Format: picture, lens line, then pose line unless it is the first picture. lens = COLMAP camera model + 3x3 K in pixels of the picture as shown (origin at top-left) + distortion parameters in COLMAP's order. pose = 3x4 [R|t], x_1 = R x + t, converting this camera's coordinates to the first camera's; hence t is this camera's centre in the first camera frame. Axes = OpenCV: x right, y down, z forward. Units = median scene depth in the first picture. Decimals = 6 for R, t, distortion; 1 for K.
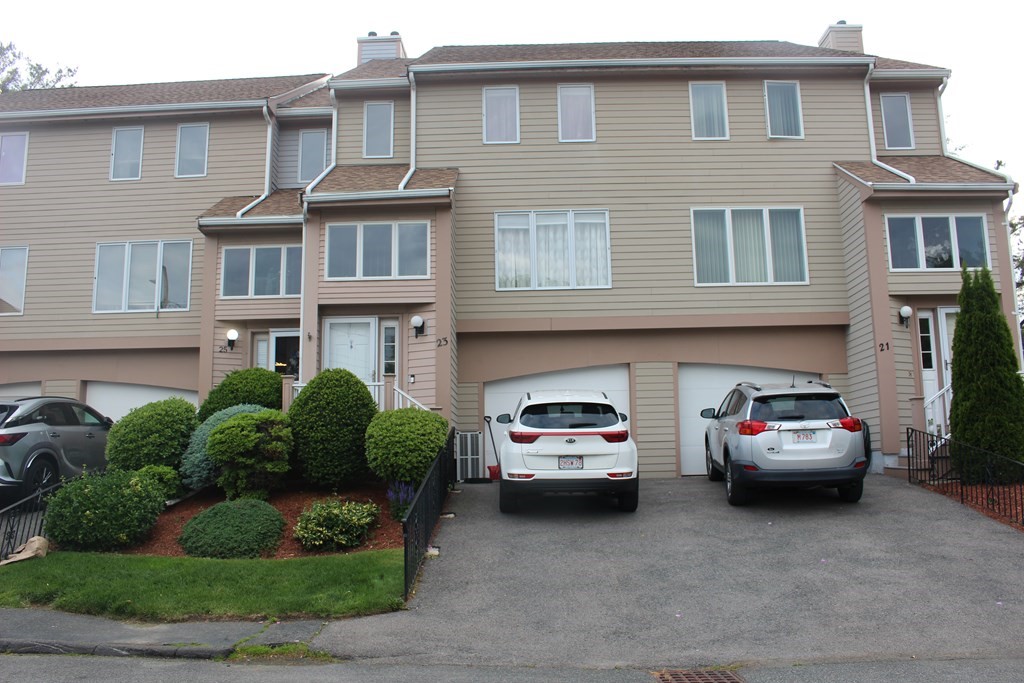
lens RADIAL K [[844.8, 0, 515.6], [0, 844.8, 341.5], [0, 0, 1]] dist [-0.160300, 0.127284]
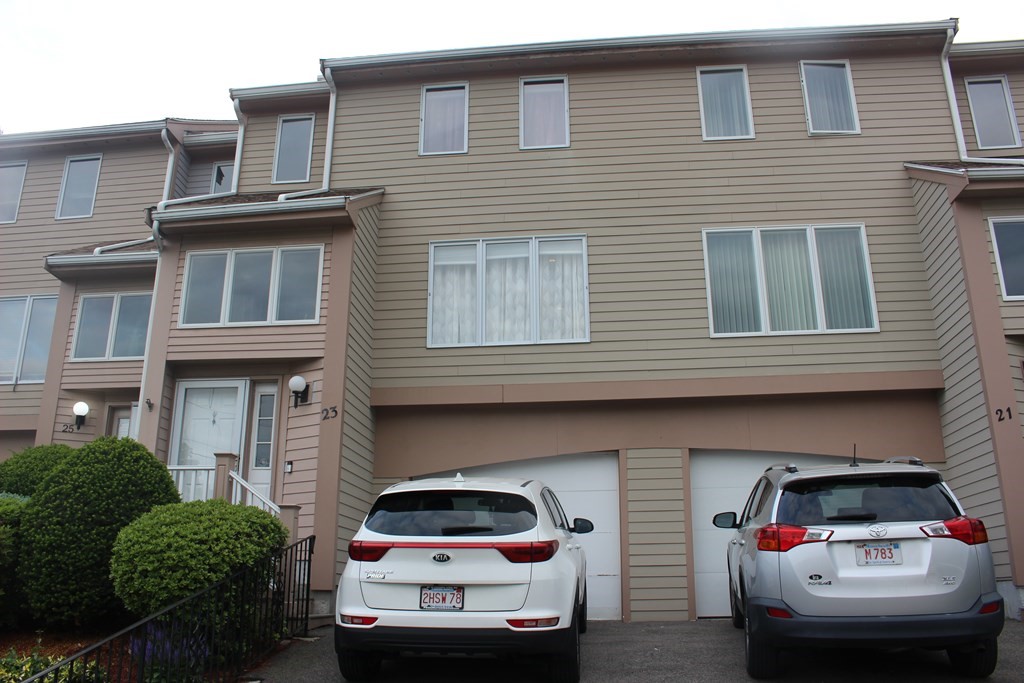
lens RADIAL K [[844.8, 0, 510.2], [0, 844.8, 342.5], [0, 0, 1]] dist [-0.160300, 0.127284]
pose [[0.995734, -0.012085, -0.091470, 0.114191], [-0.001486, 0.989155, -0.146868, 0.040829], [0.092253, 0.146378, 0.984918, 0.309767]]
